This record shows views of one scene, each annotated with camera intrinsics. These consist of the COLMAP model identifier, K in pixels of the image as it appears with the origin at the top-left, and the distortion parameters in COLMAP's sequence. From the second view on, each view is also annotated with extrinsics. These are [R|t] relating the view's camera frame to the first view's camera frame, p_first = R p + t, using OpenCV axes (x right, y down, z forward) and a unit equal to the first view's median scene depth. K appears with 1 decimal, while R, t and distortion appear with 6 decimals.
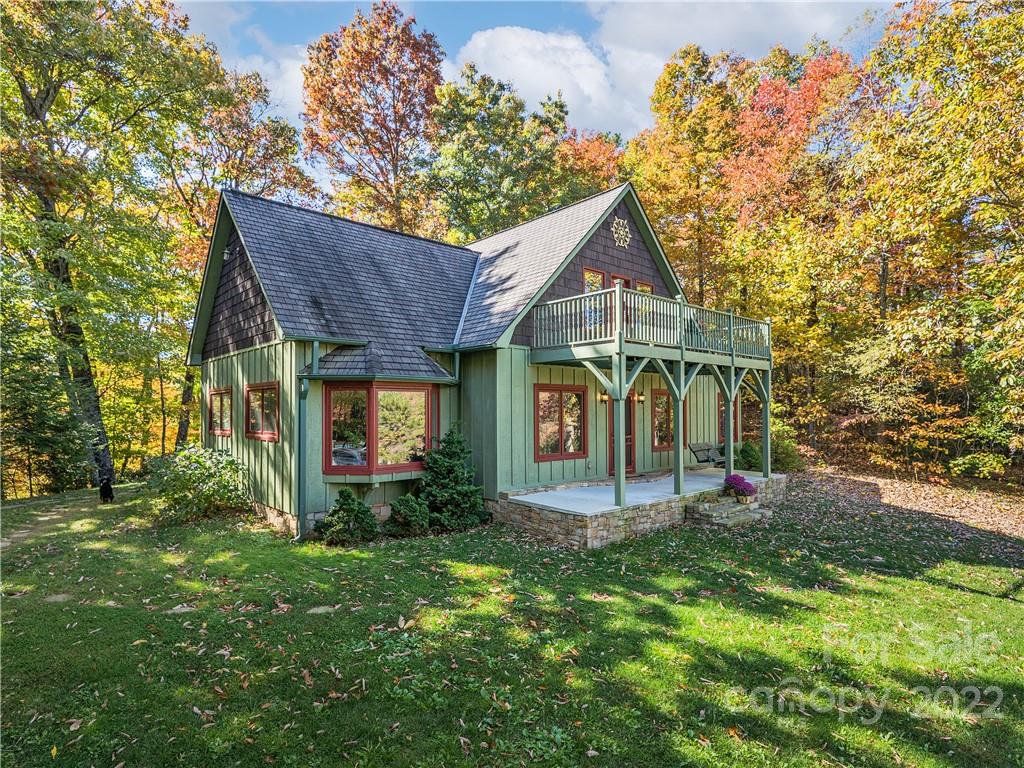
lens RADIAL K [[486.8, 0, 512.0], [0, 486.8, 389.8], [0, 0, 1]] dist [0.021591, 0.000337]
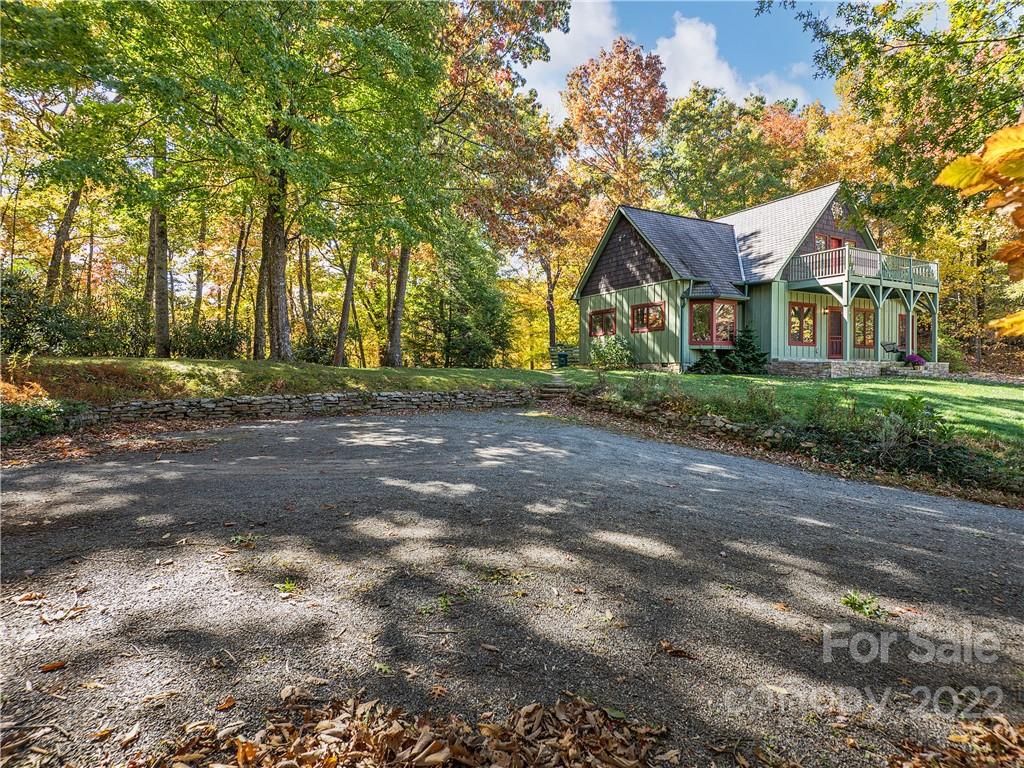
lens RADIAL K [[538.6, 0, 510.3], [0, 538.6, 379.2], [0, 0, 1]] dist [-0.001243, -0.001538]
pose [[0.980442, -0.000071, -0.196806, -0.571609], [0.009190, 0.998926, 0.045423, 0.173835], [0.196591, -0.046343, 0.979390, -1.162229]]
